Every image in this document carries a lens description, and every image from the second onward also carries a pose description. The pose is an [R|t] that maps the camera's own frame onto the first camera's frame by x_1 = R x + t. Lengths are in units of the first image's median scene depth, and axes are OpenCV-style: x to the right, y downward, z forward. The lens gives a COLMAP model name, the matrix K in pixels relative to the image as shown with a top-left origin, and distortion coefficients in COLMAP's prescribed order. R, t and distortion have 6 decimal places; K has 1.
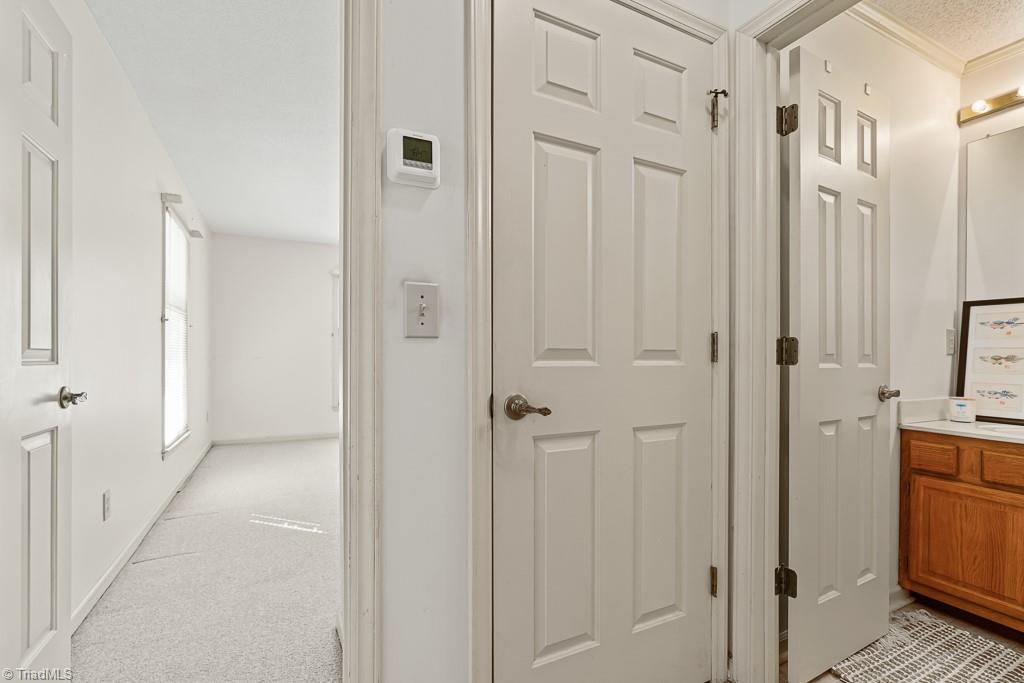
lens RADIAL K [[467.5, 0, 510.7], [0, 467.5, 353.6], [0, 0, 1]] dist [-0.003863, -0.000581]
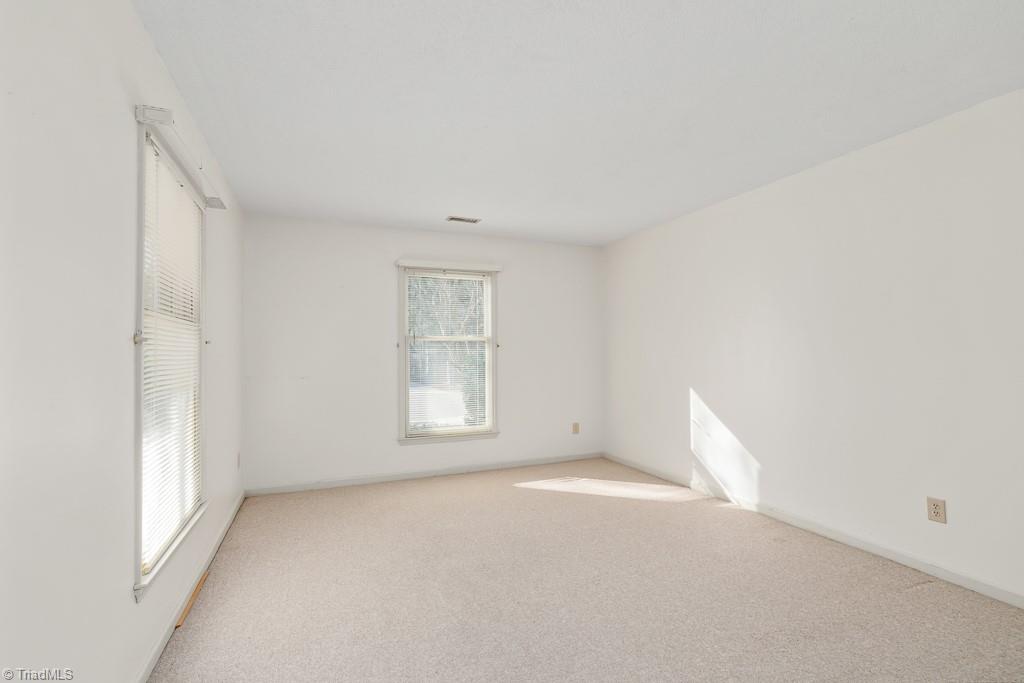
lens RADIAL K [[461.7, 0, 512.0], [0, 461.7, 341.5], [0, 0, 1]] dist [-0.000426, -0.000062]
pose [[0.997547, -0.011817, -0.068996, -0.243879], [0.010216, 0.999671, -0.023510, -0.046411], [0.069251, 0.022747, 0.997340, 0.437573]]
